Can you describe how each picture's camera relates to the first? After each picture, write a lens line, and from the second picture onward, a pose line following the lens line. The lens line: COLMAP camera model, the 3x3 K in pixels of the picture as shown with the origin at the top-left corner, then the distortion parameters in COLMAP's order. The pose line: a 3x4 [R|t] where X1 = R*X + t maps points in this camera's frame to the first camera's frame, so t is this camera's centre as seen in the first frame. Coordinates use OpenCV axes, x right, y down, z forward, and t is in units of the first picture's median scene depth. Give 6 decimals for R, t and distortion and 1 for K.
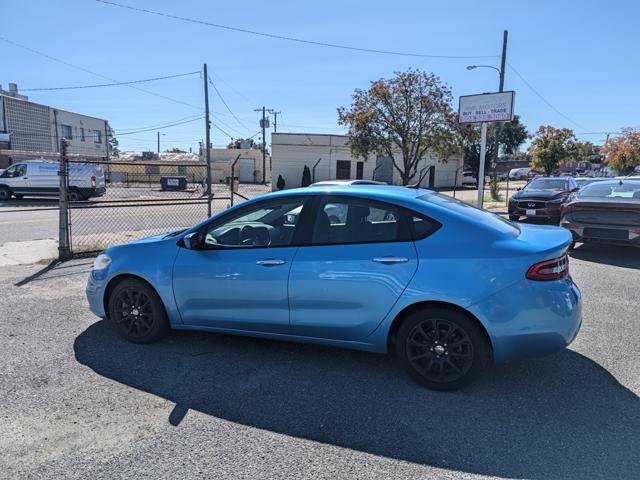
lens RADIAL K [[457.9, 0, 327.8], [0, 457.9, 244.3], [0, 0, 1]] dist [0.020966, -0.017755]
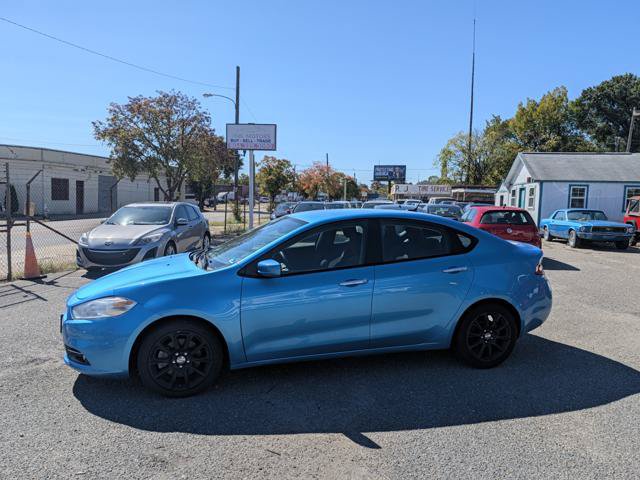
lens RADIAL K [[457.9, 0, 318.7], [0, 457.9, 249.0], [0, 0, 1]] dist [0.020966, -0.017755]
pose [[0.818297, -0.052092, 0.572430, -0.141255], [0.073697, 0.997174, -0.014606, -0.004994], [-0.570052, 0.054139, 0.819823, 0.032421]]
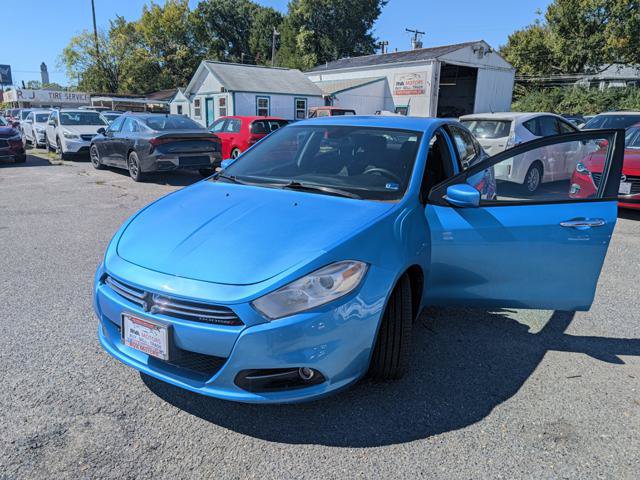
lens RADIAL K [[457.9, 0, 318.0], [0, 457.9, 231.5], [0, 0, 1]] dist [0.020966, -0.017755]
pose [[0.175957, -0.240369, 0.954600, -0.205591], [0.133856, 0.966566, 0.218708, -0.026037], [-0.975255, 0.089296, 0.202249, 0.200692]]
